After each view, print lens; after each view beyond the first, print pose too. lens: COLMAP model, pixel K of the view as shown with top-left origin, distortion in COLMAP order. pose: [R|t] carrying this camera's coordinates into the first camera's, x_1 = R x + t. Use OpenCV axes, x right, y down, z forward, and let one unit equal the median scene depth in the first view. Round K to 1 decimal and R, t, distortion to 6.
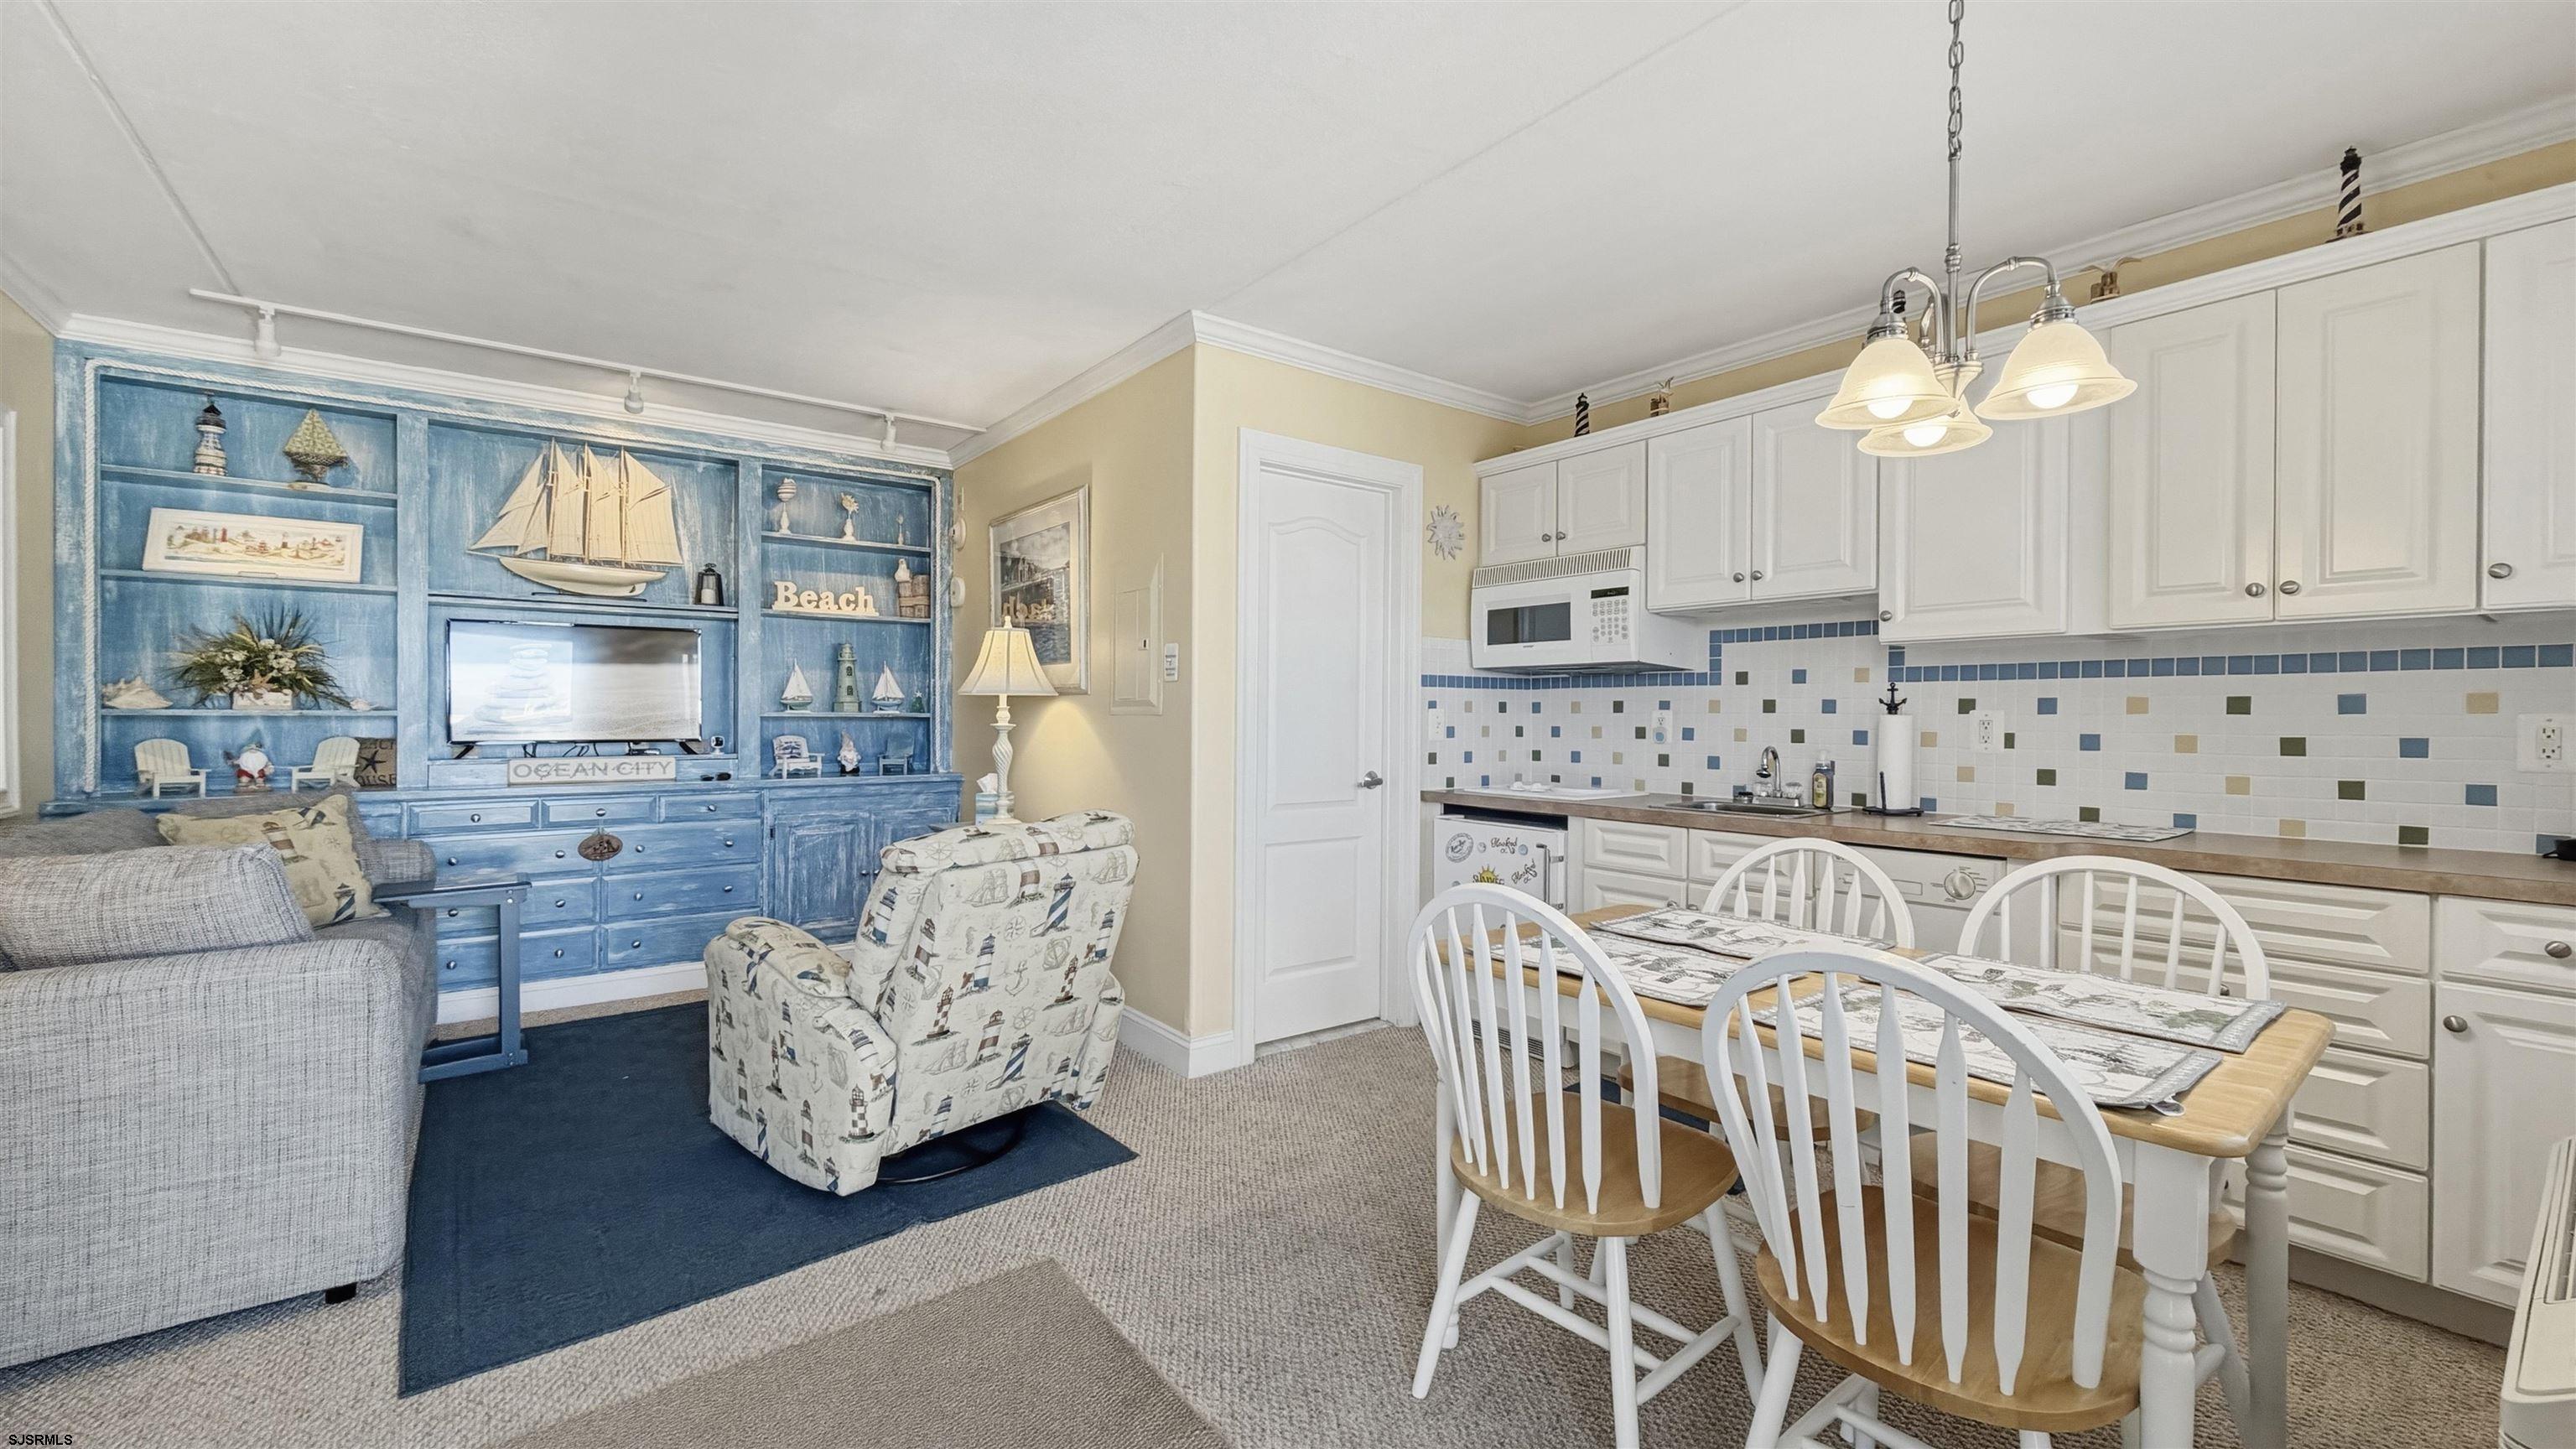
lens RADIAL K [[1063.9, 0, 1310.4], [0, 1063.9, 722.5], [0, 0, 1]] dist [0.003736, 0.000624]
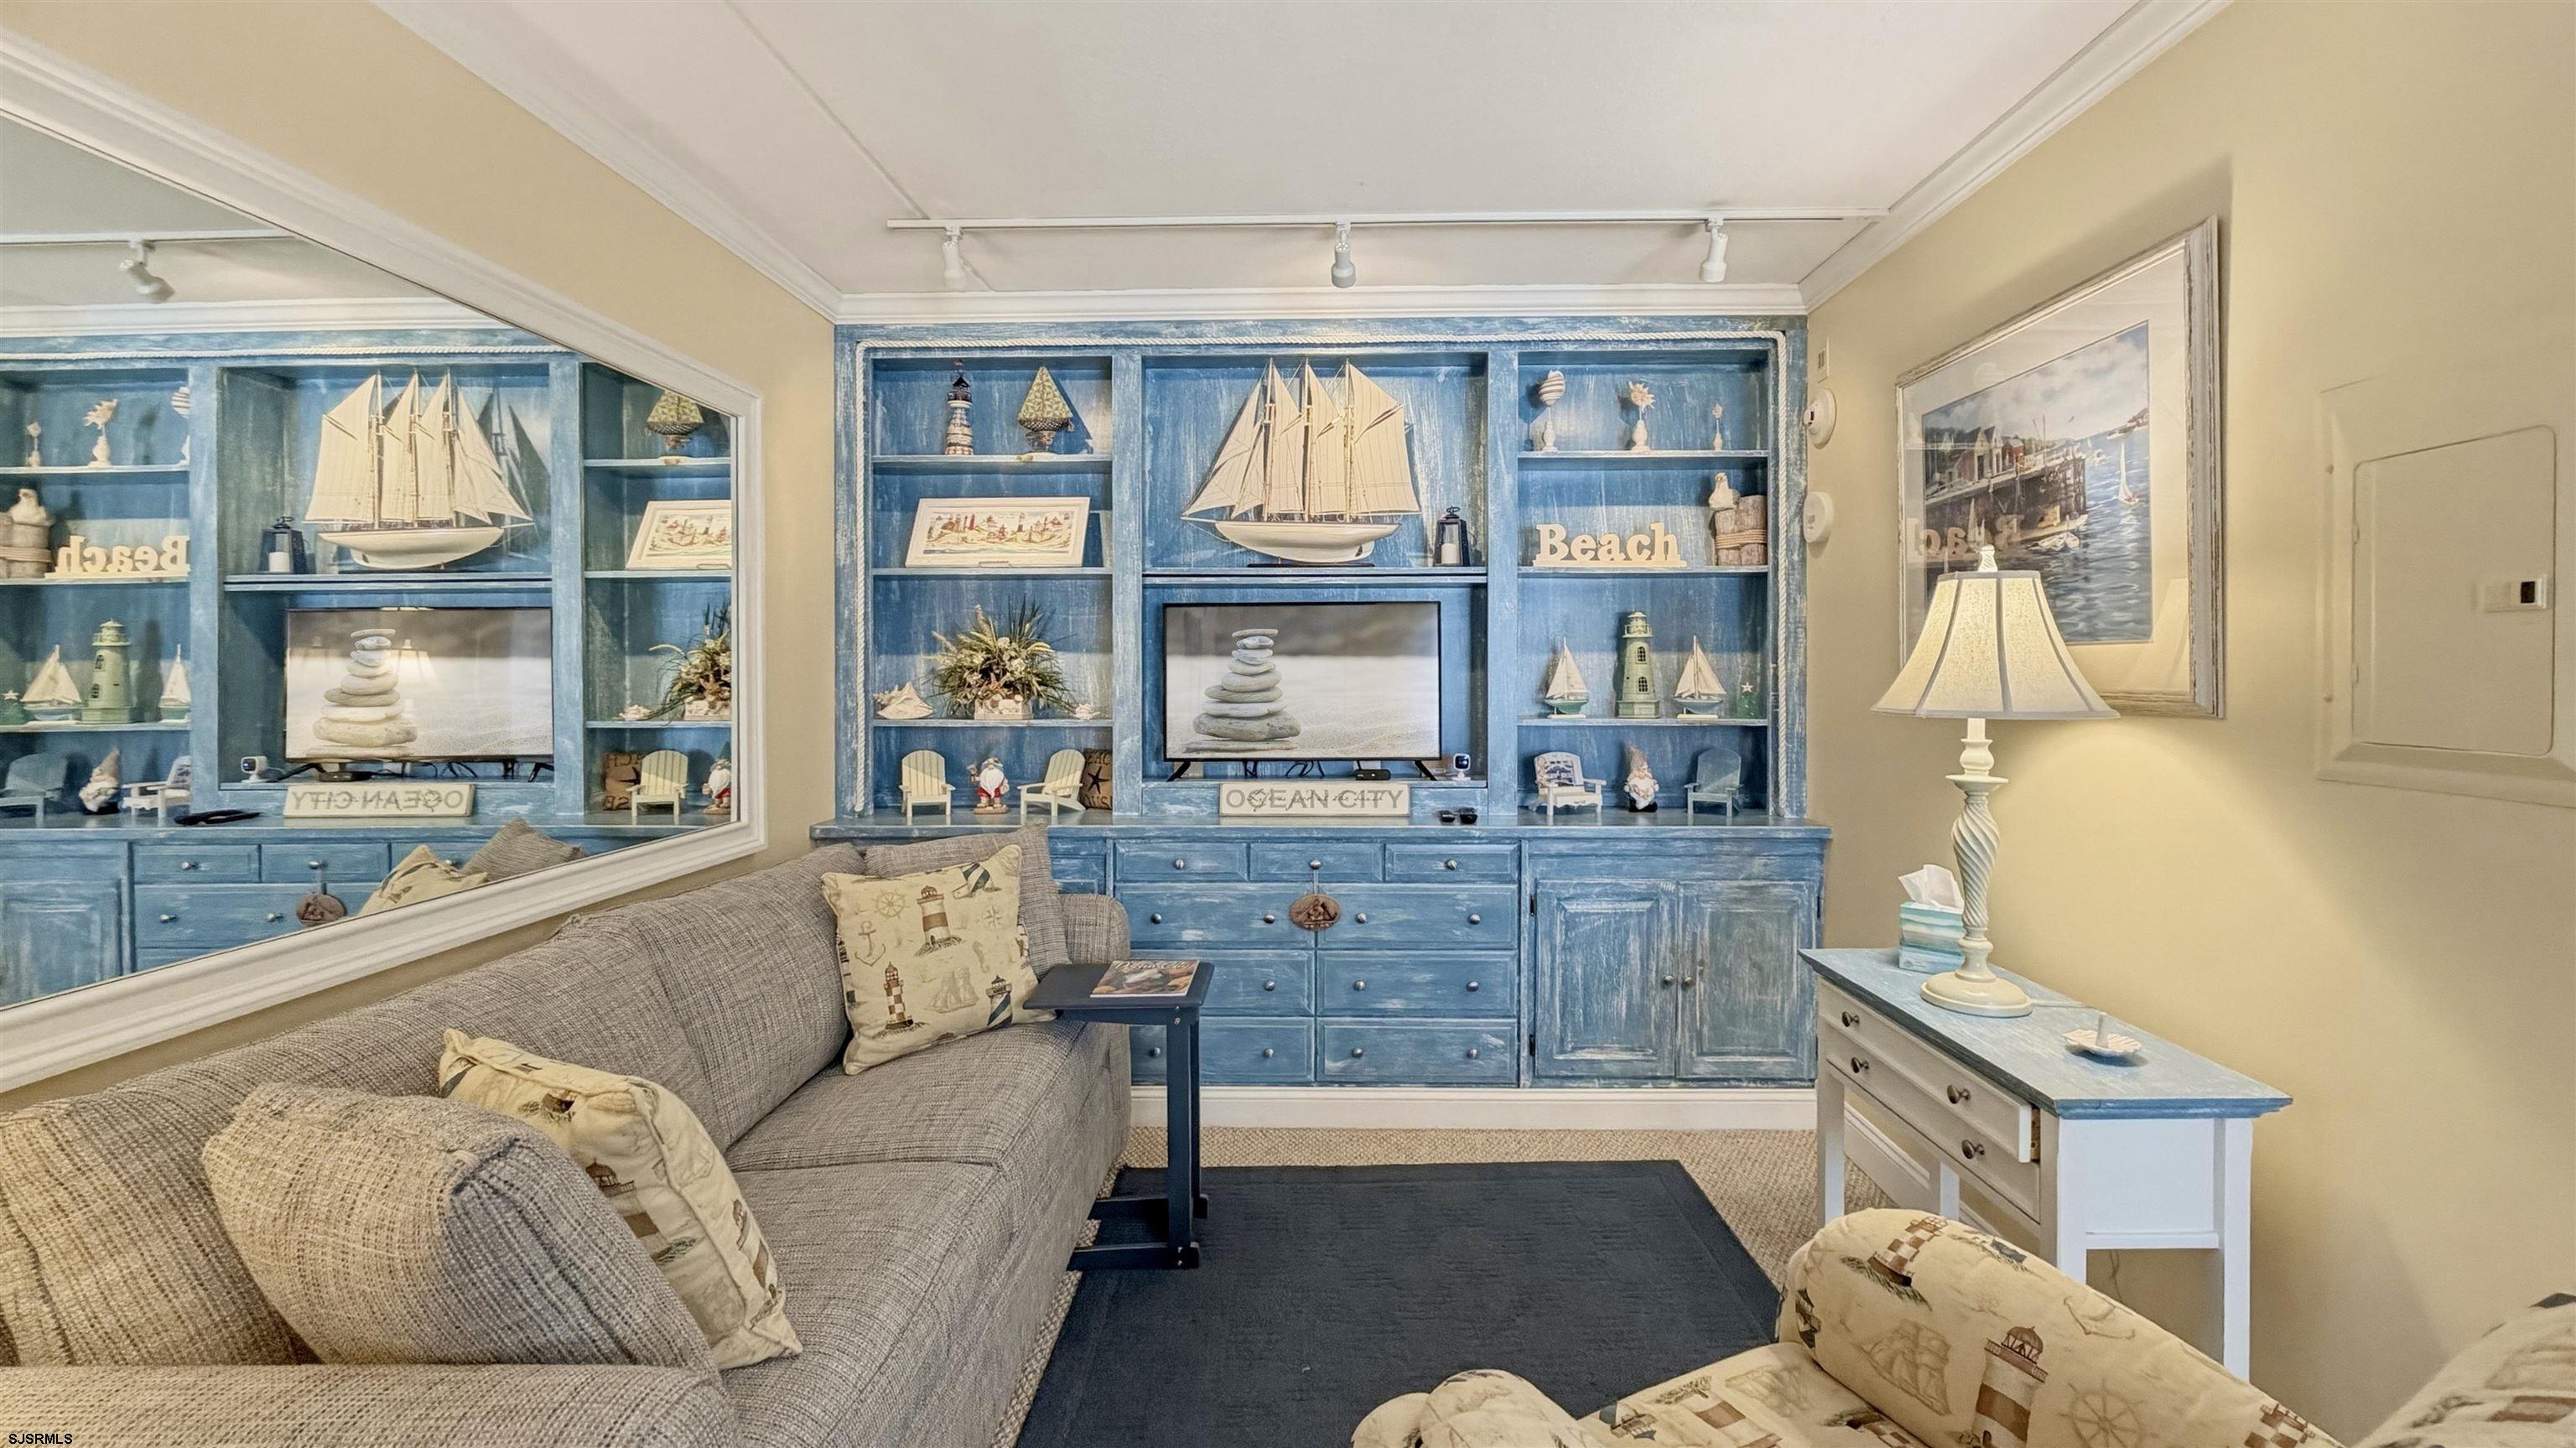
lens RADIAL K [[1063.9, 0, 1301.5], [0, 1063.9, 675.1], [0, 0, 1]] dist [0.003736, 0.000624]
pose [[0.775043, -0.001682, -0.631906, -0.229622], [0.001879, 0.999998, -0.000357, -0.044566], [0.631905, -0.000911, 0.775045, 0.457836]]
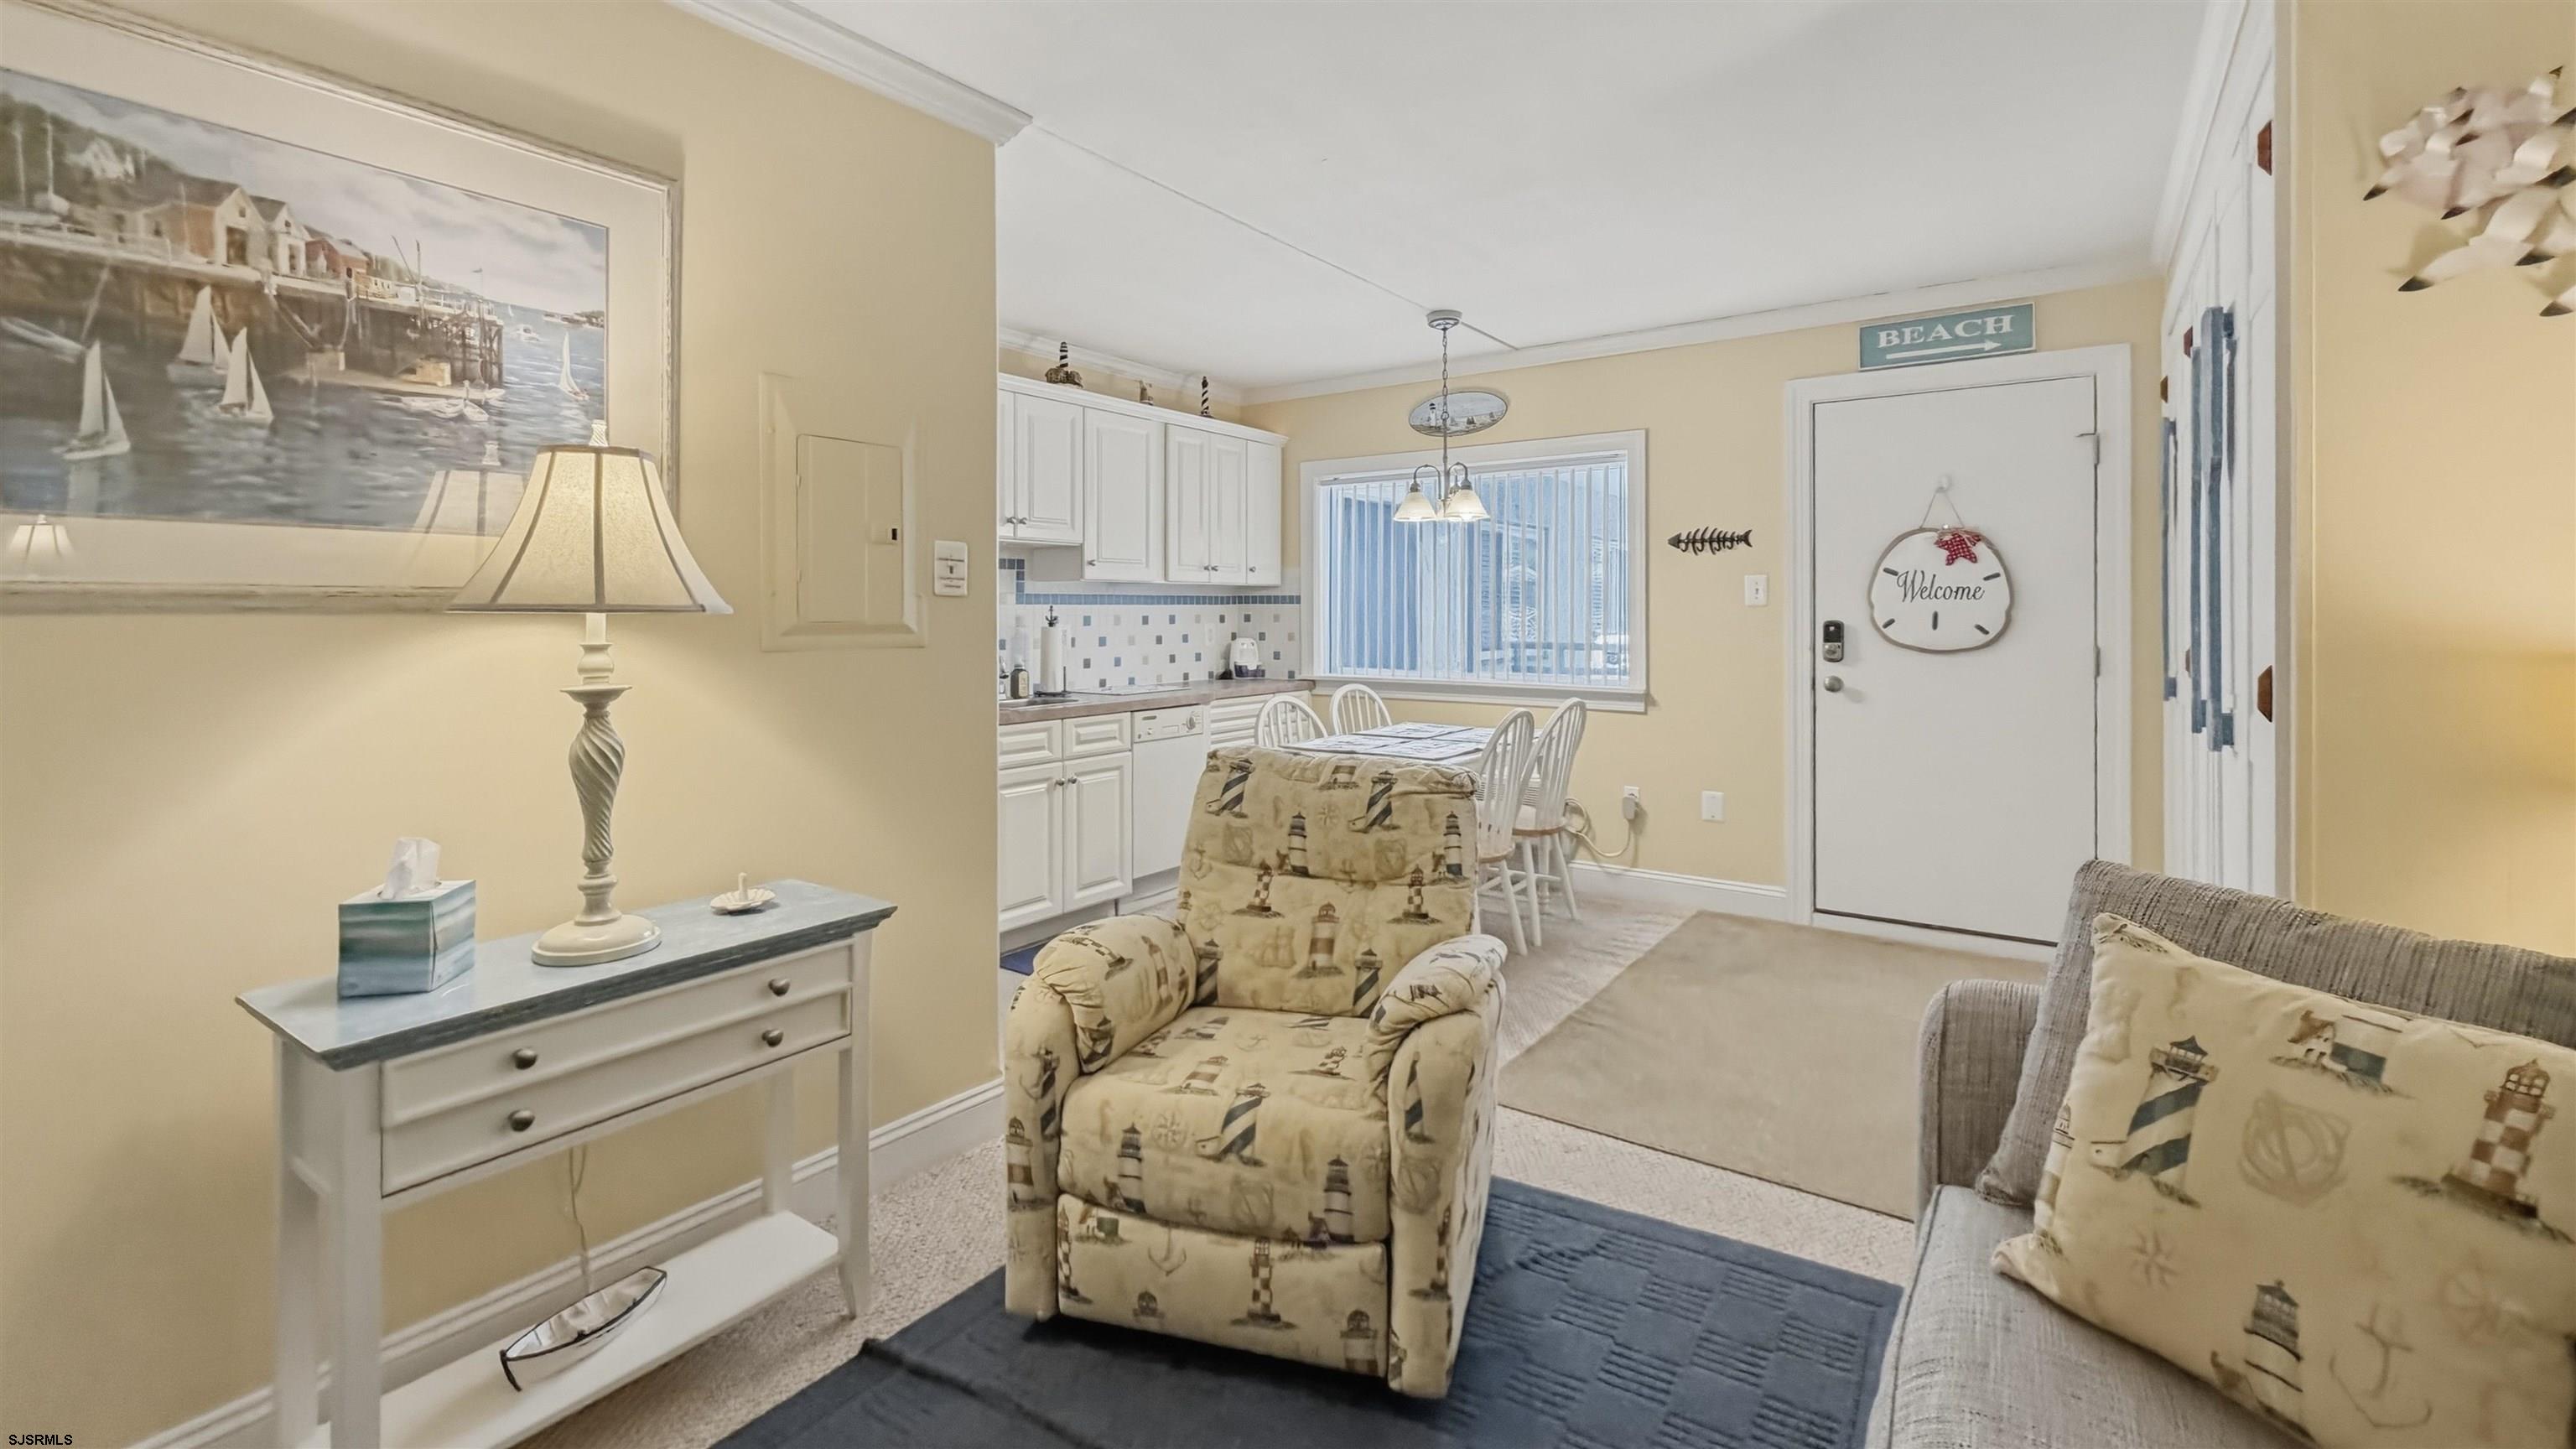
lens RADIAL K [[1104.9, 0, 1285.3], [0, 1104.9, 605.4], [0, 0, 1]] dist [0.021105, -0.000802]
pose [[-0.287020, 0.000134, 0.957925, -0.776681], [0.003660, 0.999993, 0.000957, -0.029075], [-0.957918, 0.003781, -0.287019, 0.880389]]
